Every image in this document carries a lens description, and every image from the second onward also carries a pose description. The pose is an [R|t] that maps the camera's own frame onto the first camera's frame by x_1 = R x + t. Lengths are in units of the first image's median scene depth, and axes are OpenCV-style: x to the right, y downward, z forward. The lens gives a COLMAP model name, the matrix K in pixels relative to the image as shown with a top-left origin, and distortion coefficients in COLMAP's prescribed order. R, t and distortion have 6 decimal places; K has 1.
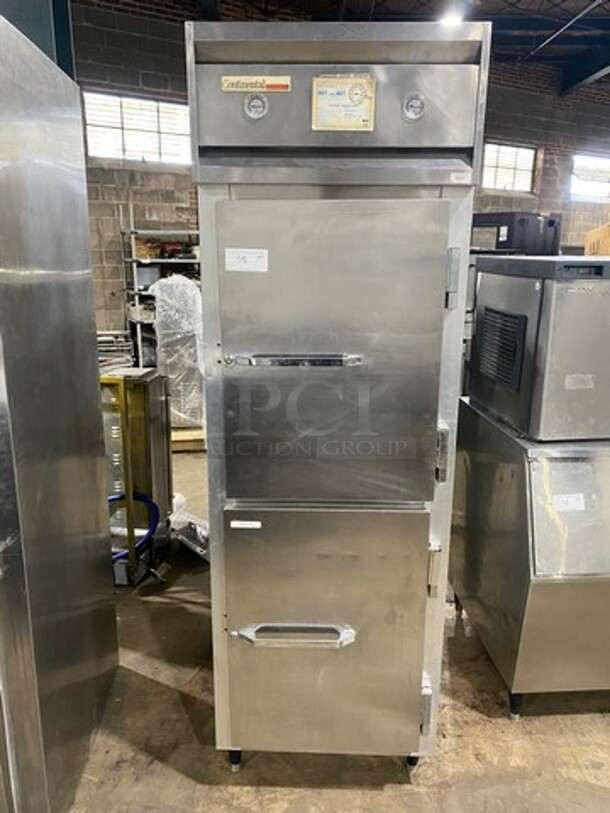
lens RADIAL K [[622.6, 0, 305.0], [0, 622.6, 406.5], [0, 0, 1]] dist [0.016869, -0.007964]
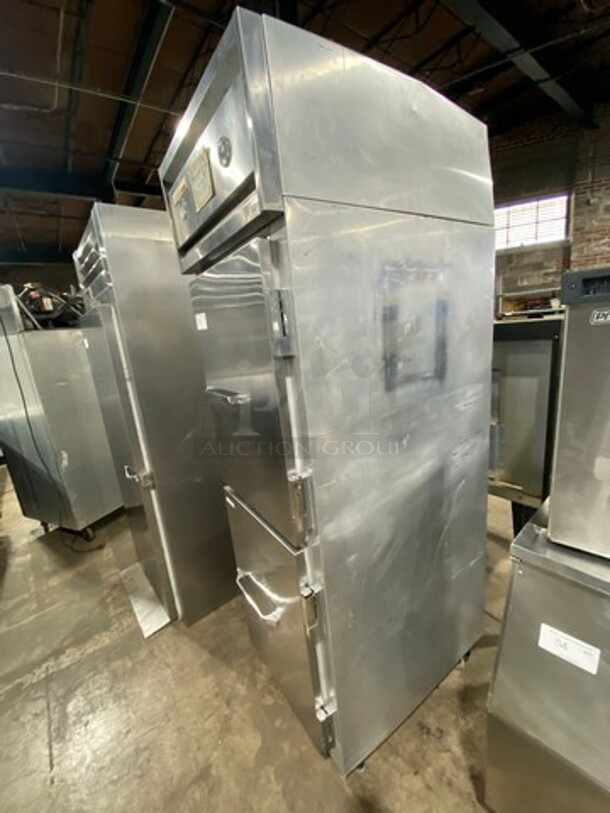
lens RADIAL K [[352.7, 0, 305.0], [0, 352.7, 406.5], [0, 0, 1]] dist [0.000509, 0.000114]
pose [[0.666844, 0.102027, -0.738180, 0.508248], [-0.084823, 0.994537, 0.060834, -0.140997], [0.740354, 0.022048, 0.671855, 0.458409]]
